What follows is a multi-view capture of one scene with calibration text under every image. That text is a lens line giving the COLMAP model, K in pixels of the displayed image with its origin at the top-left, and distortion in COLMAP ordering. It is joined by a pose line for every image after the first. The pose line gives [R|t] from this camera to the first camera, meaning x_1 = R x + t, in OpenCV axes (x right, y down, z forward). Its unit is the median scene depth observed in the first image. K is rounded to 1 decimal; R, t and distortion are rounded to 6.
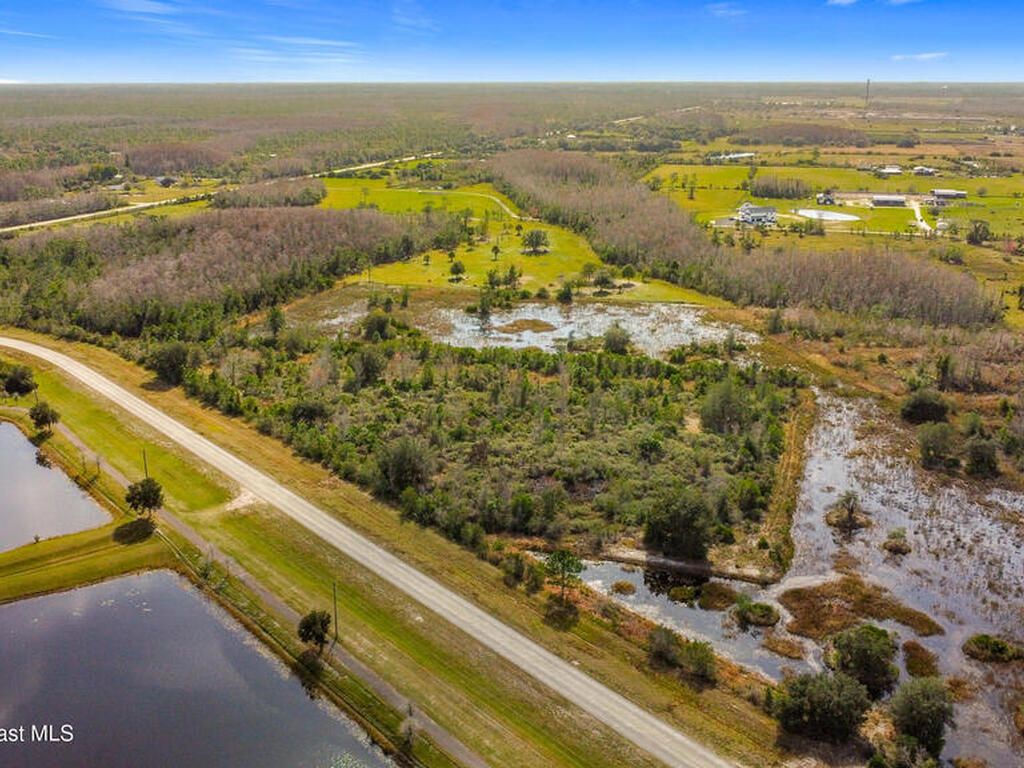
lens RADIAL K [[1030.1, 0, 512.0], [0, 1030.1, 384.0], [0, 0, 1]] dist [-0.006303, -0.015473]
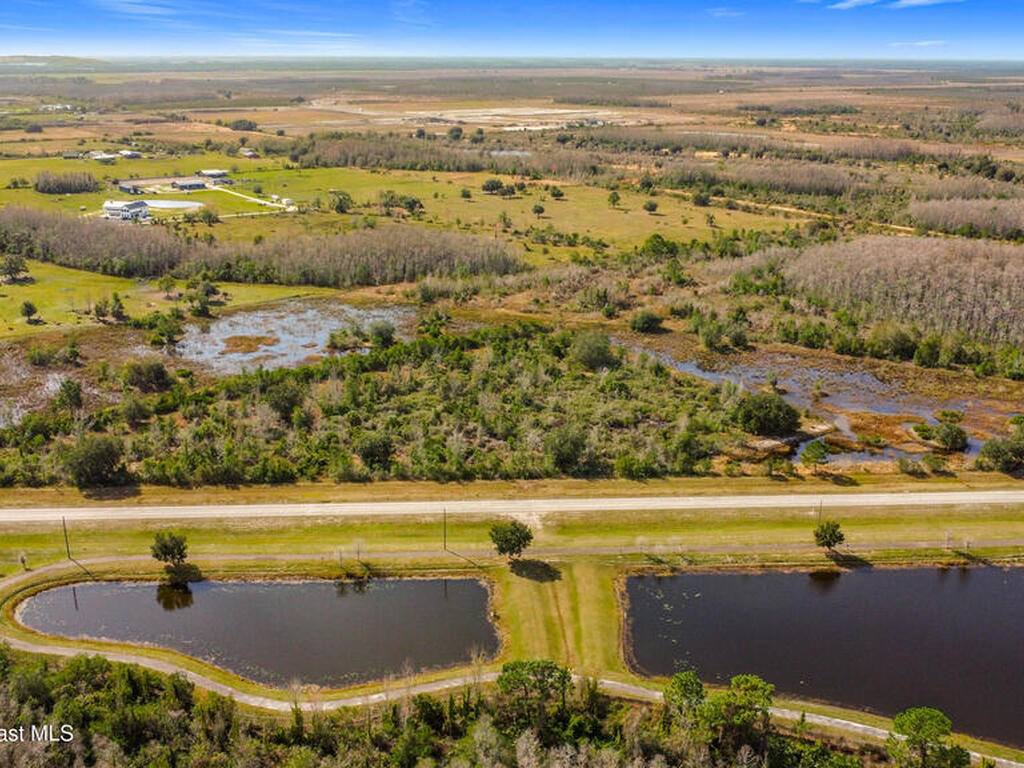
lens RADIAL K [[996.3, 0, 512.0], [0, 996.3, 384.0], [0, 0, 1]] dist [-0.008685, -0.048019]
pose [[0.593749, -0.244678, 0.766547, -0.620645], [0.219216, 0.965799, 0.138479, -0.100877], [-0.774213, 0.085818, 0.627080, 0.220872]]
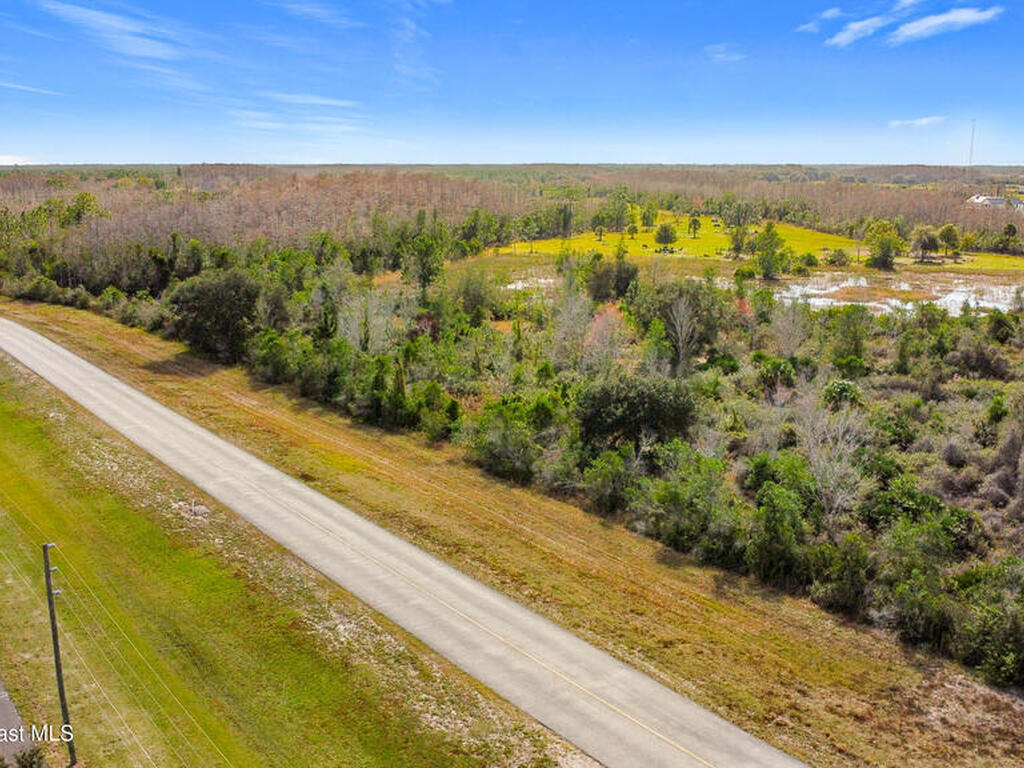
lens RADIAL K [[996.3, 0, 512.0], [0, 996.3, 384.0], [0, 0, 1]] dist [-0.008685, -0.048019]
pose [[0.999149, 0.005077, -0.040935, -0.165949], [-0.007665, 0.997964, -0.063312, 0.028289], [0.040530, 0.063572, 0.997154, 0.512569]]
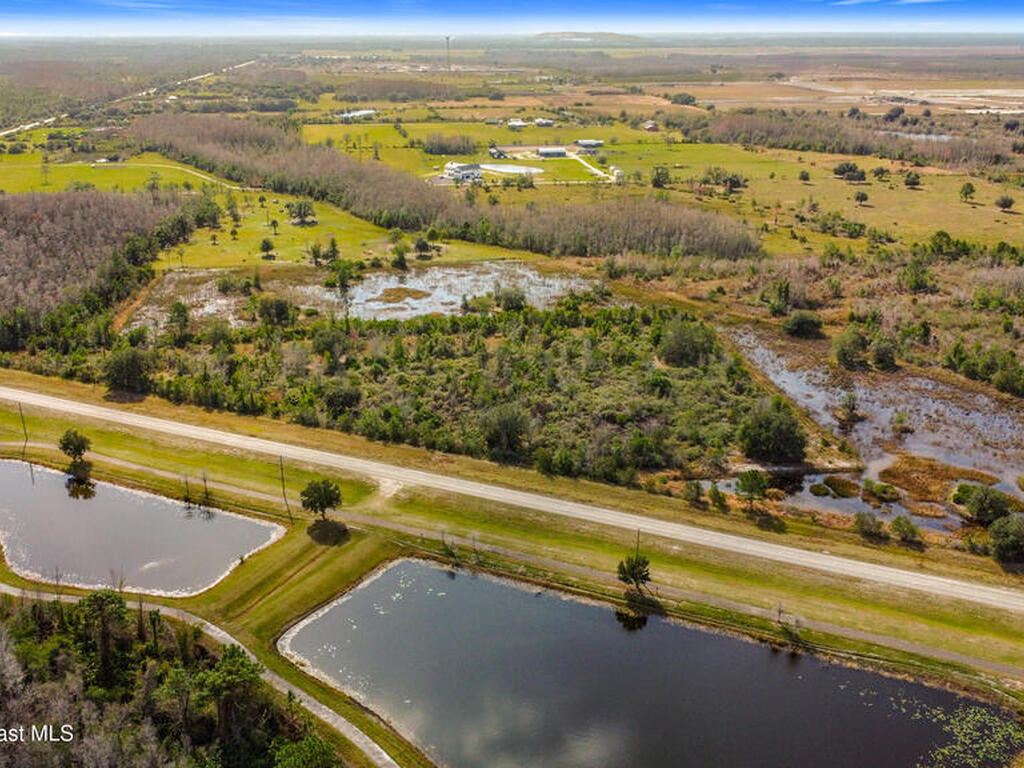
lens RADIAL K [[996.3, 0, 512.0], [0, 996.3, 384.0], [0, 0, 1]] dist [-0.008685, -0.048019]
pose [[0.905468, -0.141194, 0.400239, -0.329868], [0.119816, 0.989720, 0.078087, -0.033991], [-0.407150, -0.022750, 0.913078, 0.011771]]
